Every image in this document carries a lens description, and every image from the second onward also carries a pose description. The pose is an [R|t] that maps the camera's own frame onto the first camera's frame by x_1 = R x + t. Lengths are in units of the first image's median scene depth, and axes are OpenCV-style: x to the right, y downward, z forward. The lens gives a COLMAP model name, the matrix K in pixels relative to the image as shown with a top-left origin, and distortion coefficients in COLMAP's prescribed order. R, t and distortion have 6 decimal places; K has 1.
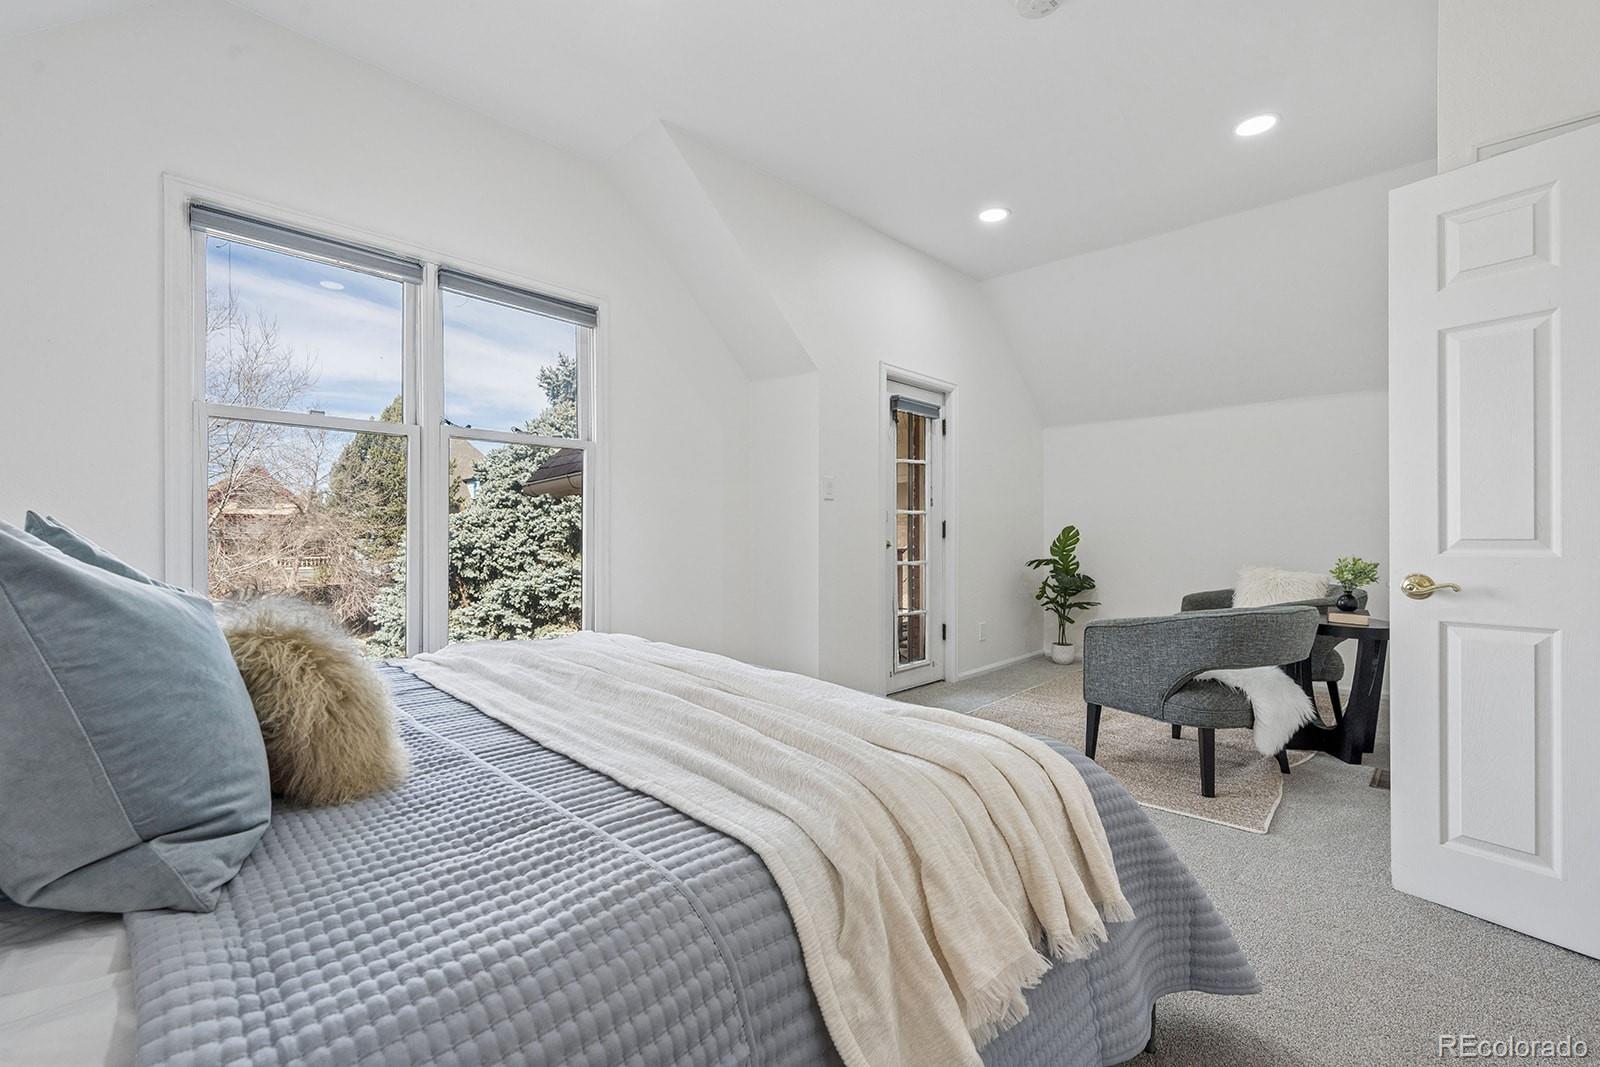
lens RADIAL K [[688.4, 0, 793.1], [0, 688.4, 533.5], [0, 0, 1]] dist [-0.000146, -0.000410]
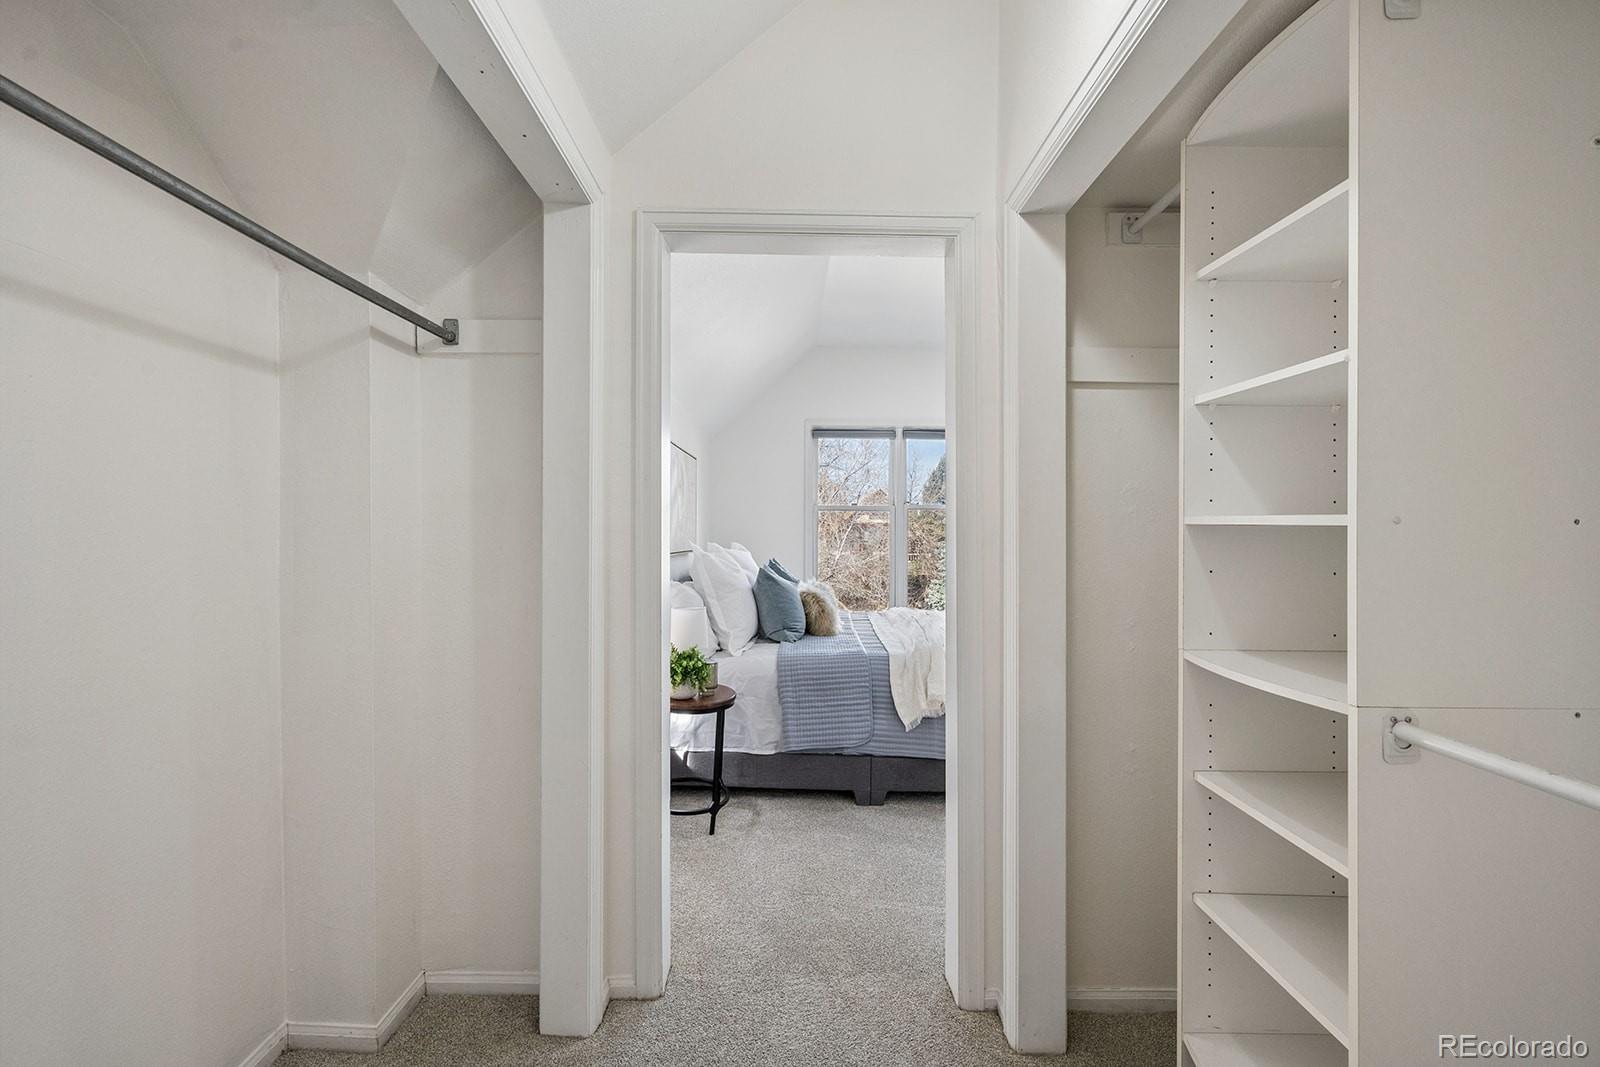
lens RADIAL K [[635.6, 0, 796.3], [0, 635.6, 531.6], [0, 0, 1]] dist [-0.001383, -0.000369]
pose [[0.695126, 0.001605, -0.718886, 1.634045], [-0.004984, 0.999984, -0.002587, -0.178226], [0.718870, 0.005382, 0.695123, -1.441971]]
